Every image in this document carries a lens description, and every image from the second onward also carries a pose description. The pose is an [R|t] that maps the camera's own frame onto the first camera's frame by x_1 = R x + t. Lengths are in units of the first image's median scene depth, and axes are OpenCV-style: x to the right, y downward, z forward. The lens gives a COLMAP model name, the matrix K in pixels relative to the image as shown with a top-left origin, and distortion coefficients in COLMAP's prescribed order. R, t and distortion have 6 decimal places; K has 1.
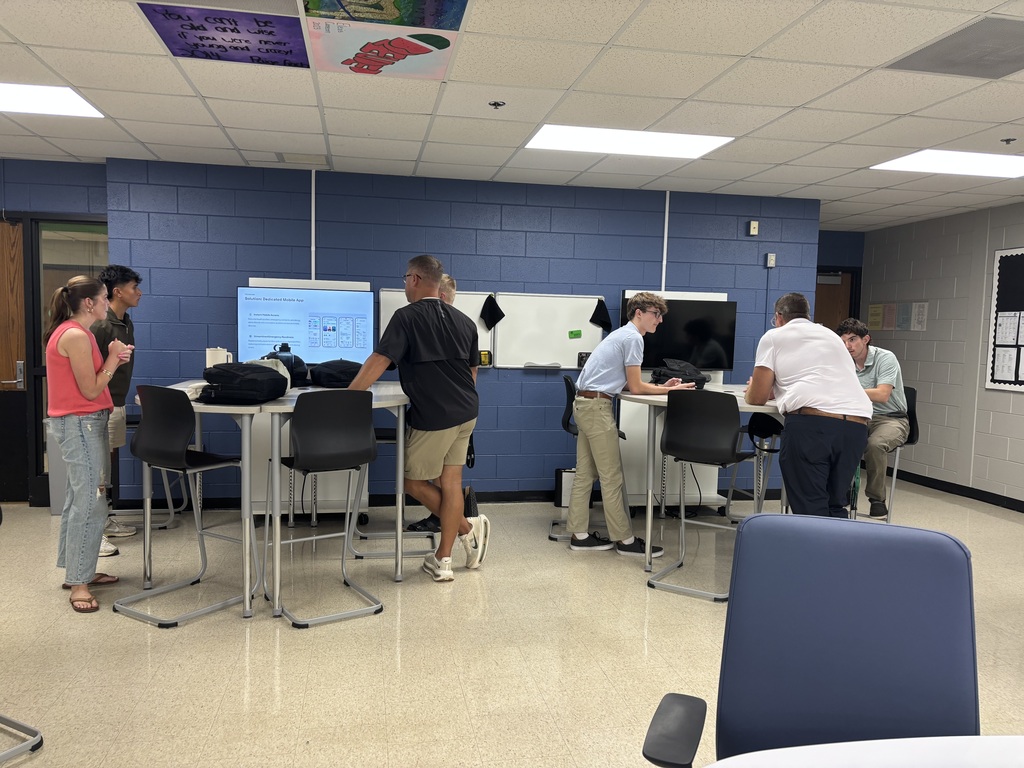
lens RADIAL K [[773.7, 0, 512.0], [0, 773.7, 384.0], [0, 0, 1]] dist [0.071131, -0.079155]
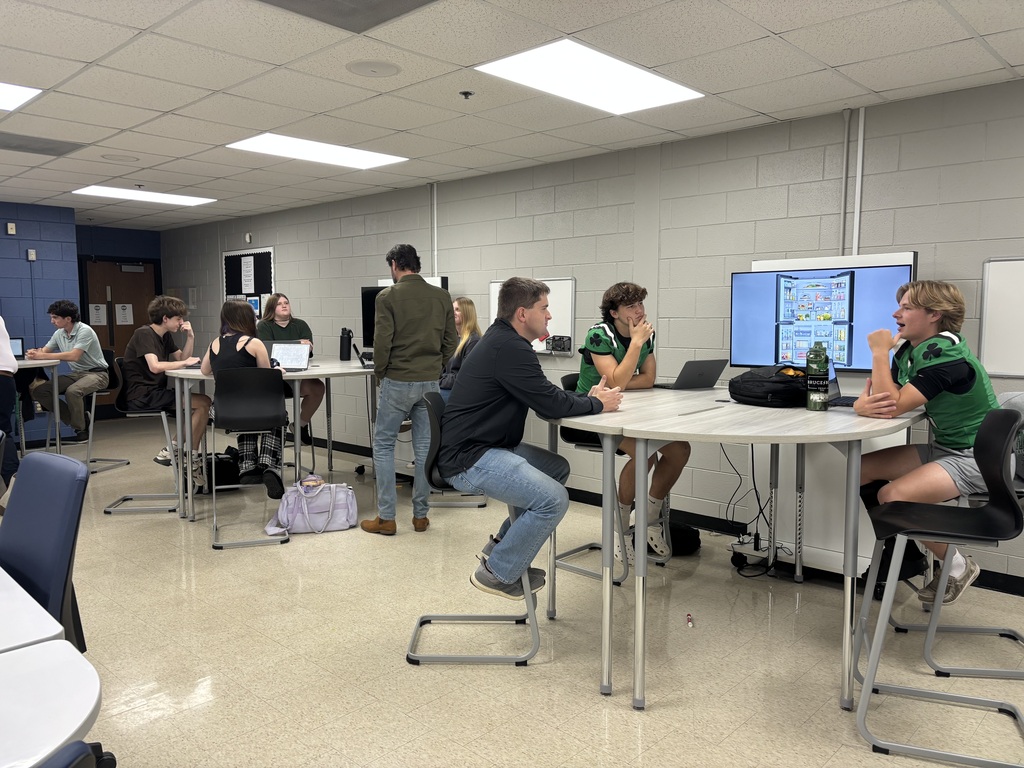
lens RADIAL K [[773.7, 0, 512.0], [0, 773.7, 384.0], [0, 0, 1]] dist [0.071131, -0.079155]
pose [[0.796736, -0.083466, 0.598536, 0.175695], [0.066277, 0.996510, 0.050740, 0.030770], [-0.600682, -0.000757, 0.799487, -0.442082]]
